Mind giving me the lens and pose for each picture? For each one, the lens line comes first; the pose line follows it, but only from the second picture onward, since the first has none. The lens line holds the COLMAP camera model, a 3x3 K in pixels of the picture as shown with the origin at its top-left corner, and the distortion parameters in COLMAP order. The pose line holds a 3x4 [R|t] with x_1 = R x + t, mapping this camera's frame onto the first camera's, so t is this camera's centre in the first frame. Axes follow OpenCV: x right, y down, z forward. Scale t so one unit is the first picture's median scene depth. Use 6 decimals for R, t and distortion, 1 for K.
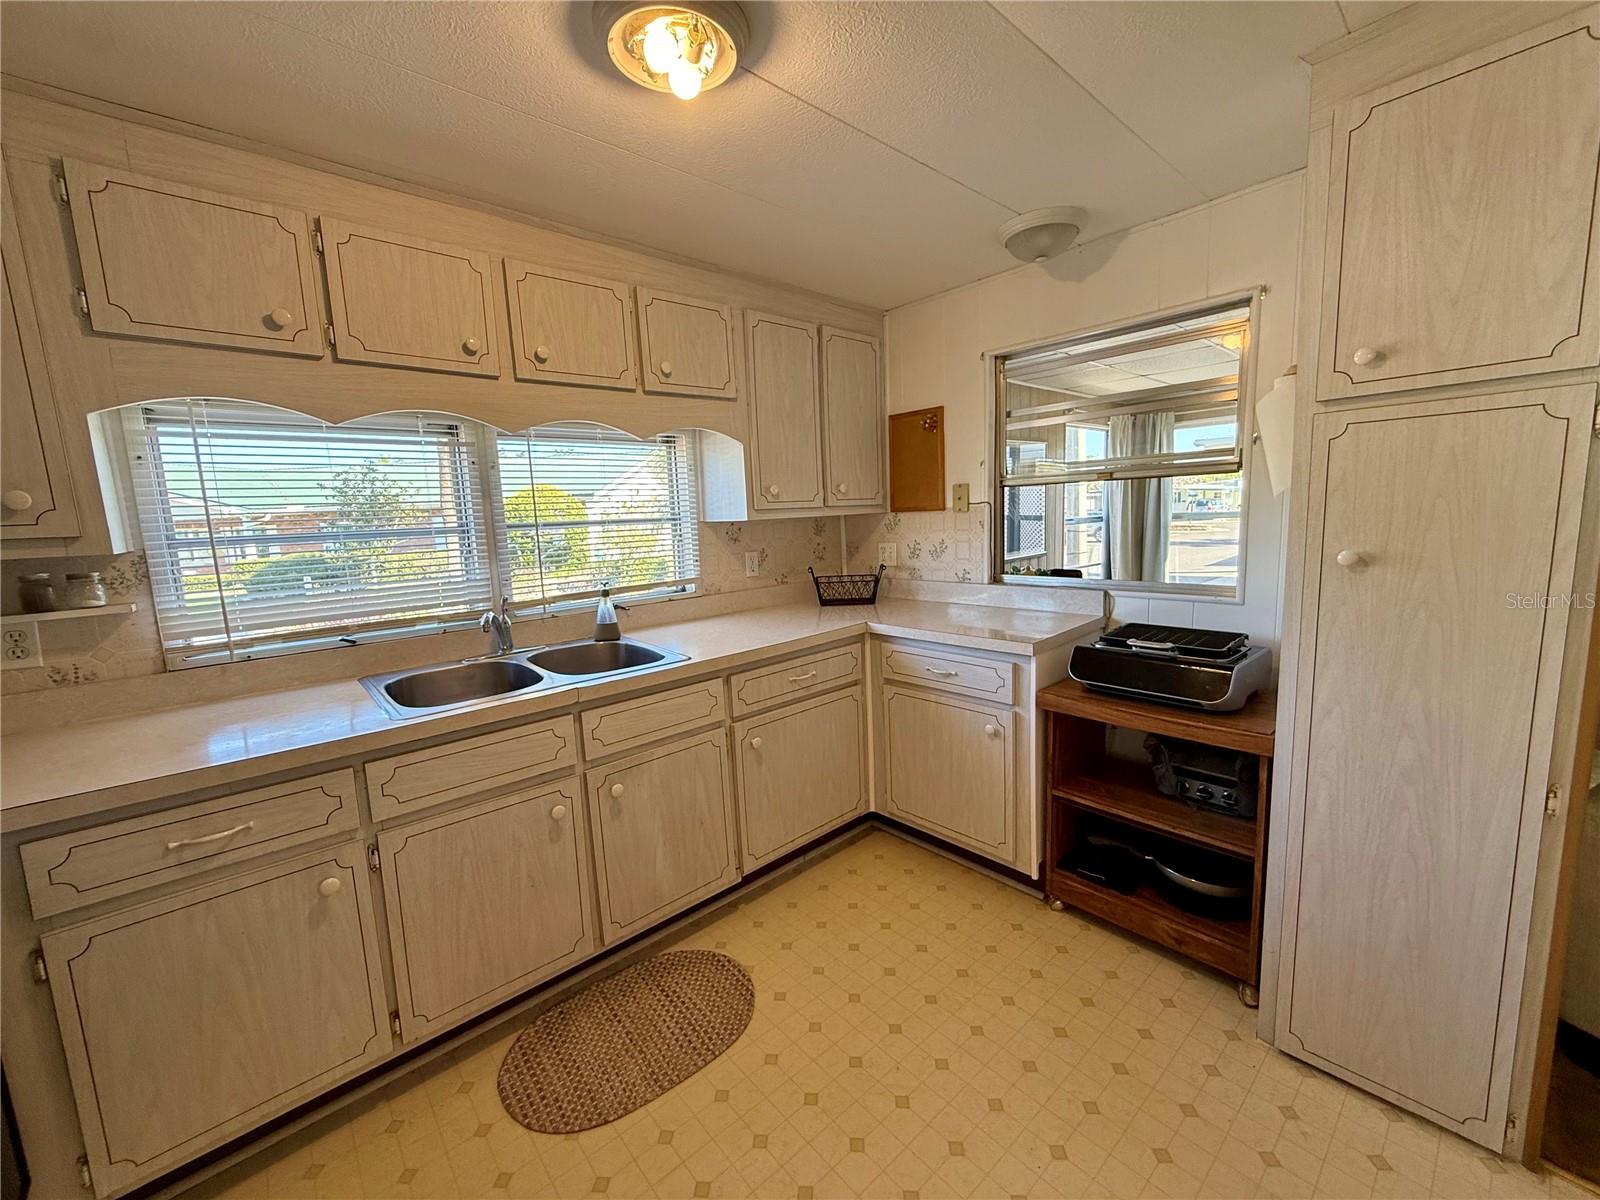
lens RADIAL K [[638.6, 0, 794.8], [0, 638.6, 599.6], [0, 0, 1]] dist [-0.001674, 0.000475]
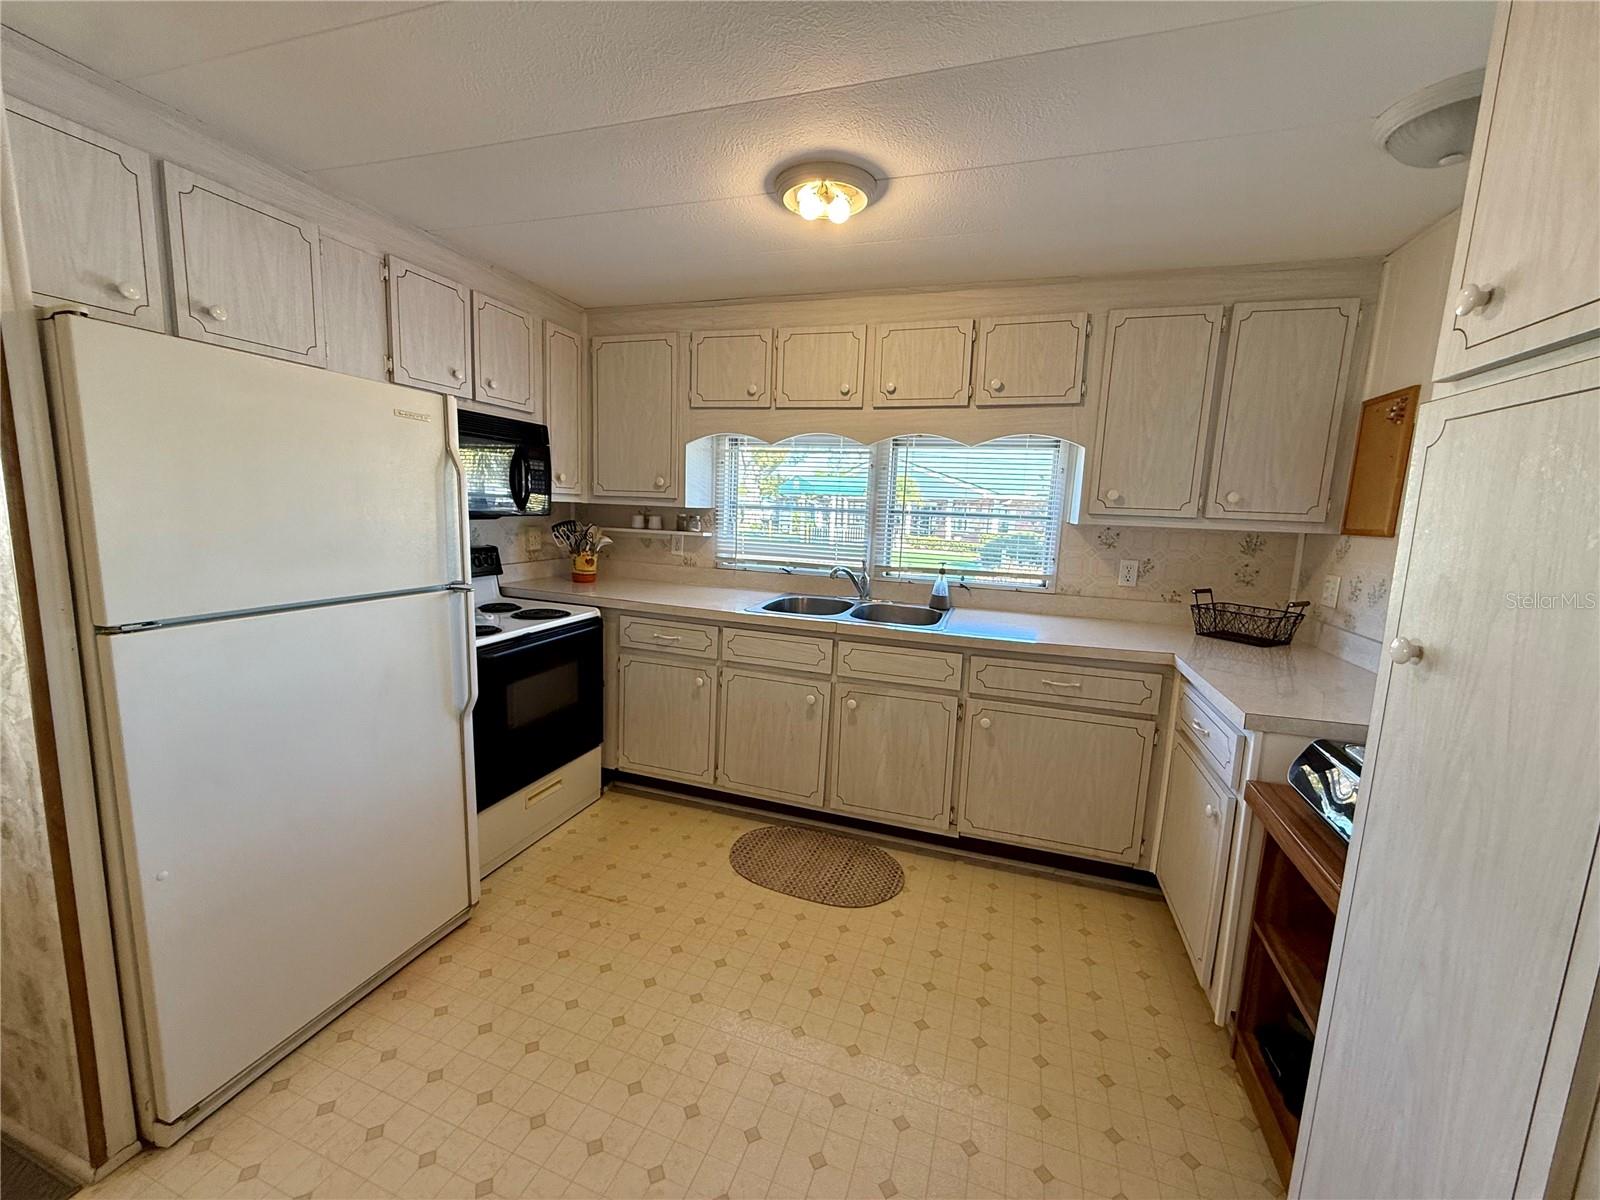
lens RADIAL K [[638.6, 0, 794.9], [0, 638.6, 598.5], [0, 0, 1]] dist [-0.001674, 0.000475]
pose [[0.492049, 0.186114, -0.850440, 0.841841], [-0.178980, 0.977639, 0.110397, -0.059277], [0.851970, 0.097891, 0.514358, 0.170319]]
